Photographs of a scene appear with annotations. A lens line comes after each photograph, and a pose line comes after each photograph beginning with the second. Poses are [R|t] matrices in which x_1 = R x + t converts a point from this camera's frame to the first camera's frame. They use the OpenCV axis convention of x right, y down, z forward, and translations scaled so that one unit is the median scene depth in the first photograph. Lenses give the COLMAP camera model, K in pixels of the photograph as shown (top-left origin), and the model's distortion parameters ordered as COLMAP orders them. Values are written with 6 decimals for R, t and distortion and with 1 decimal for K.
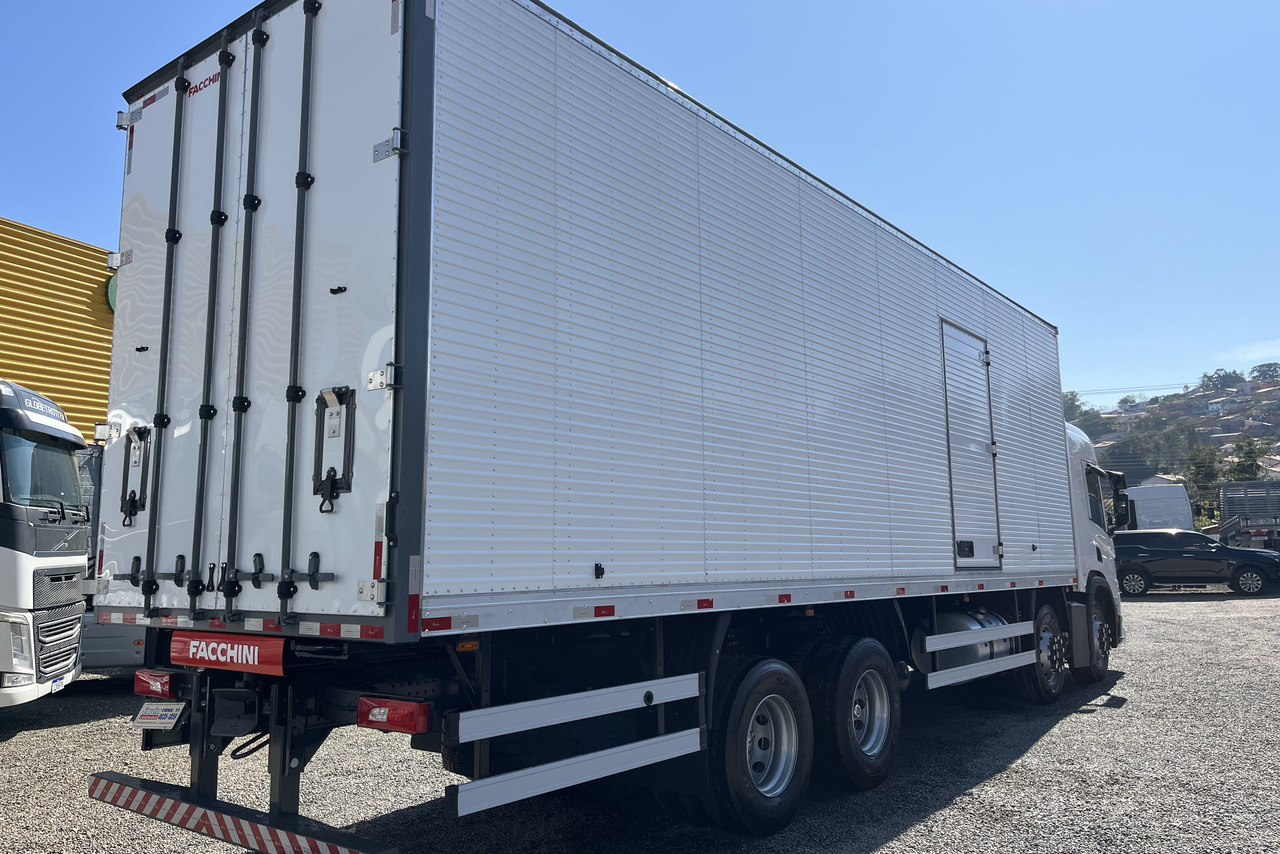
lens RADIAL K [[996.1, 0, 640.0], [0, 996.1, 427.0], [0, 0, 1]] dist [-0.003547, -0.002329]
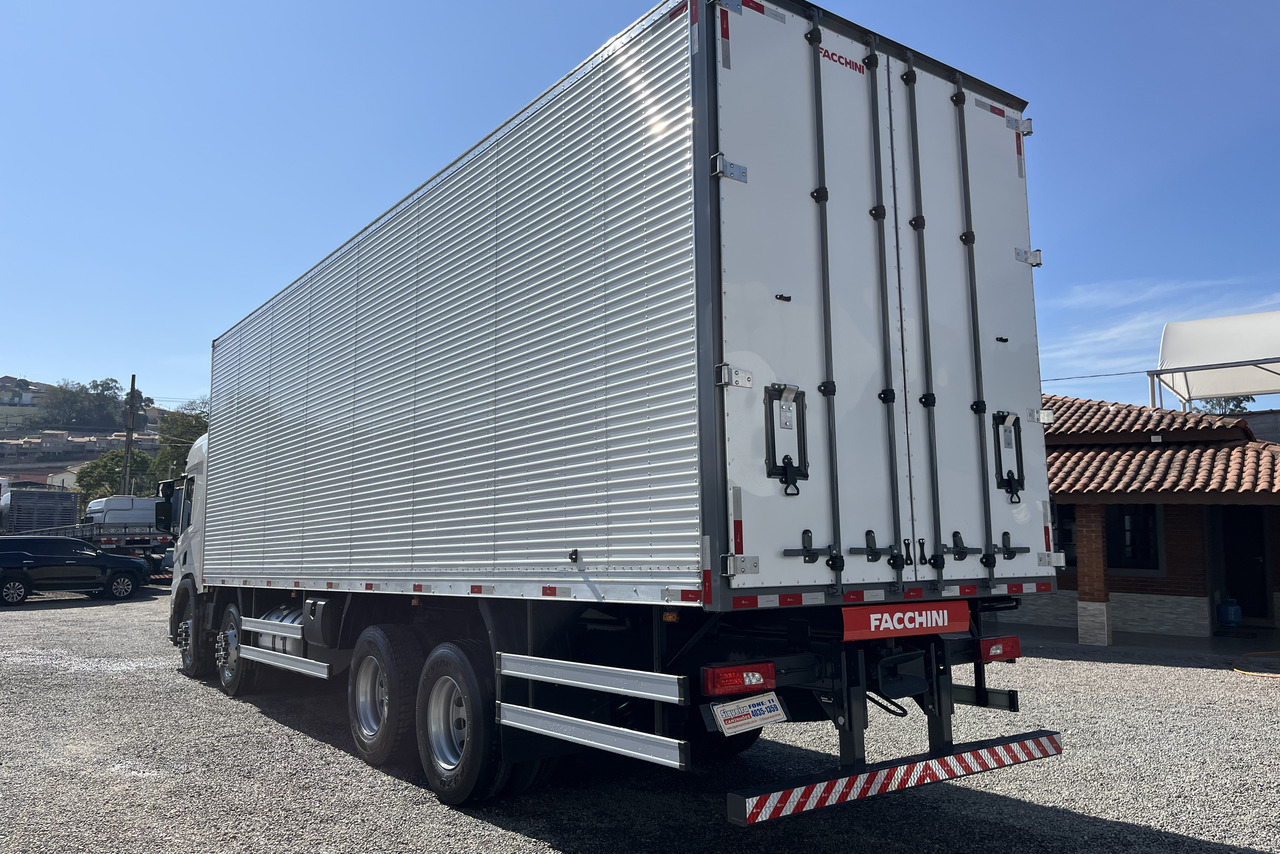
lens RADIAL K [[980.1, 0, 634.5], [0, 980.1, 423.7], [0, 0, 1]] dist [0.027101, -0.001879]
pose [[0.275266, 0.135251, 0.951807, -1.606750], [-0.119327, 0.987205, -0.105772, 0.167561], [-0.953934, -0.084461, 0.287883, 1.021710]]
